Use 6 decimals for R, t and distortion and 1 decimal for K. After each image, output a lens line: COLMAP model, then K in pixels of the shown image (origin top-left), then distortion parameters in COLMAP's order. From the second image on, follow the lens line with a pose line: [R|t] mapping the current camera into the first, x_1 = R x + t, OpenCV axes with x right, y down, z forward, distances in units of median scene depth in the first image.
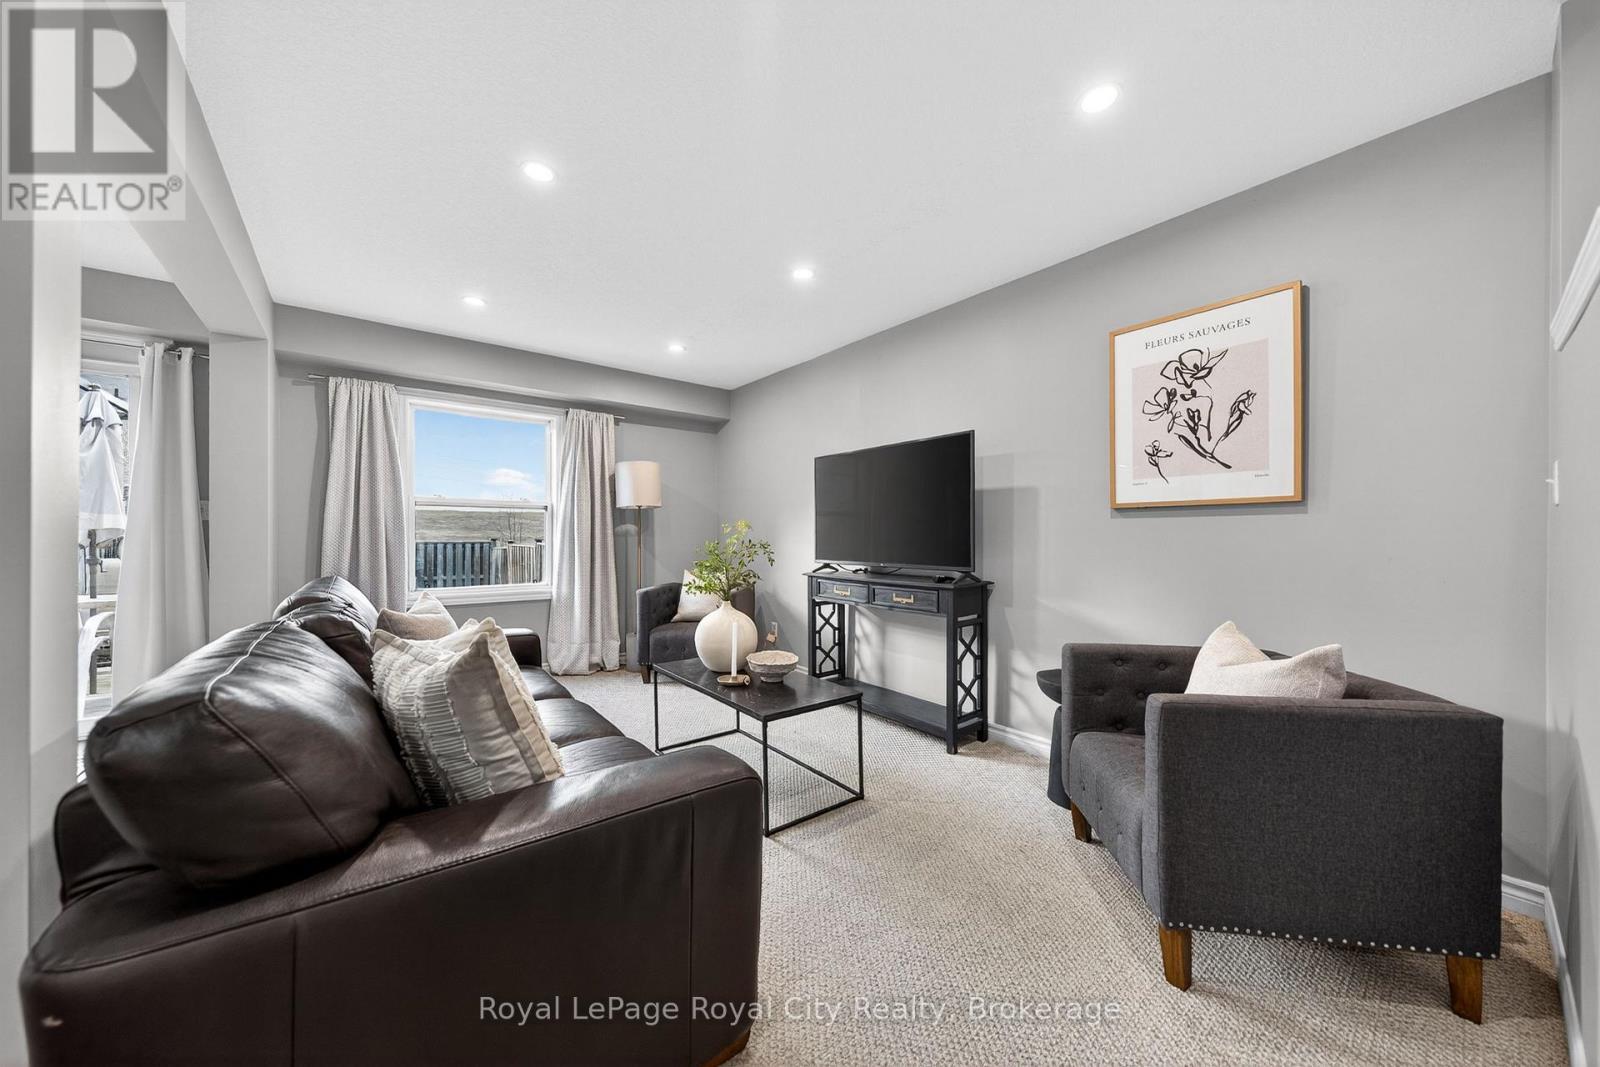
lens RADIAL K [[550.9, 0, 800.1], [0, 550.9, 538.6], [0, 0, 1]] dist [0.000037, -0.000033]
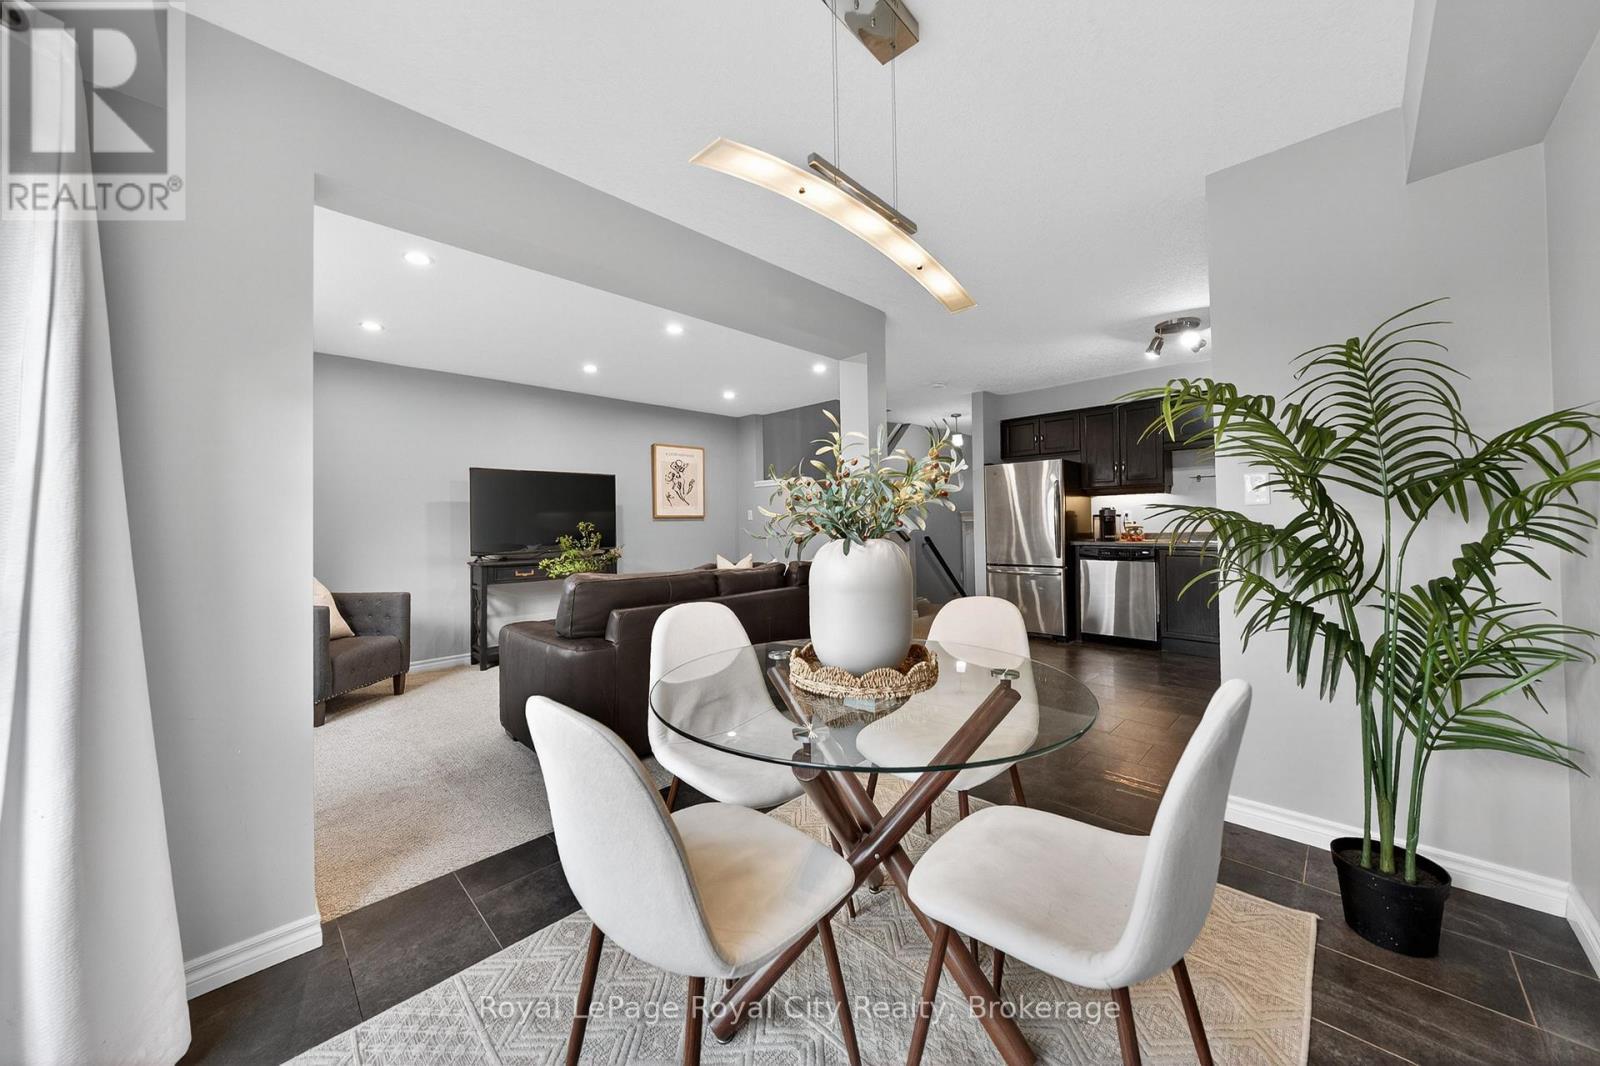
lens RADIAL K [[560.9, 0, 804.9], [0, 560.9, 520.6], [0, 0, 1]] dist [-0.001040, -0.000044]
pose [[-0.137896, 0.000574, 0.990447, -1.764052], [0.017516, 0.999845, 0.001859, -0.032368], [-0.990292, 0.017605, -0.137884, 0.646238]]
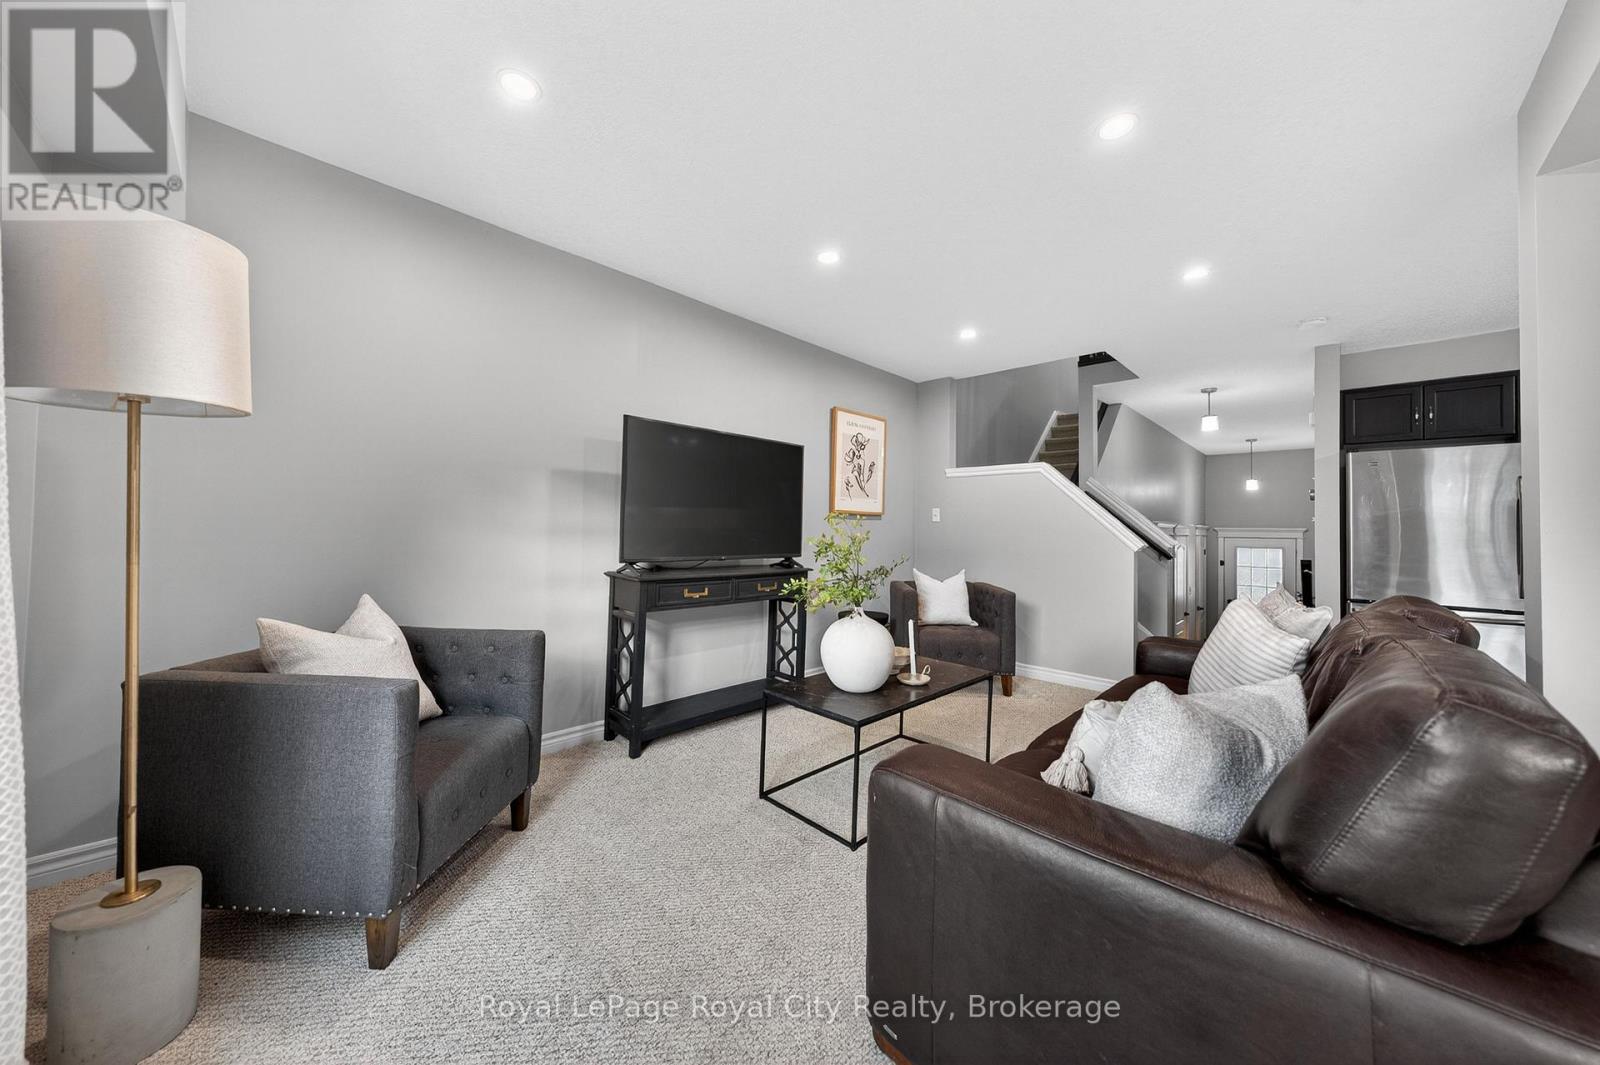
lens RADIAL K [[544.9, 0, 795.9], [0, 544.9, 526.6], [0, 0, 1]] dist [-0.002353, -0.000152]
pose [[-0.129646, -0.005864, 0.991543, -0.964715], [-0.020154, 0.999792, 0.003278, -0.014970], [-0.991356, -0.019559, -0.129737, 1.225367]]
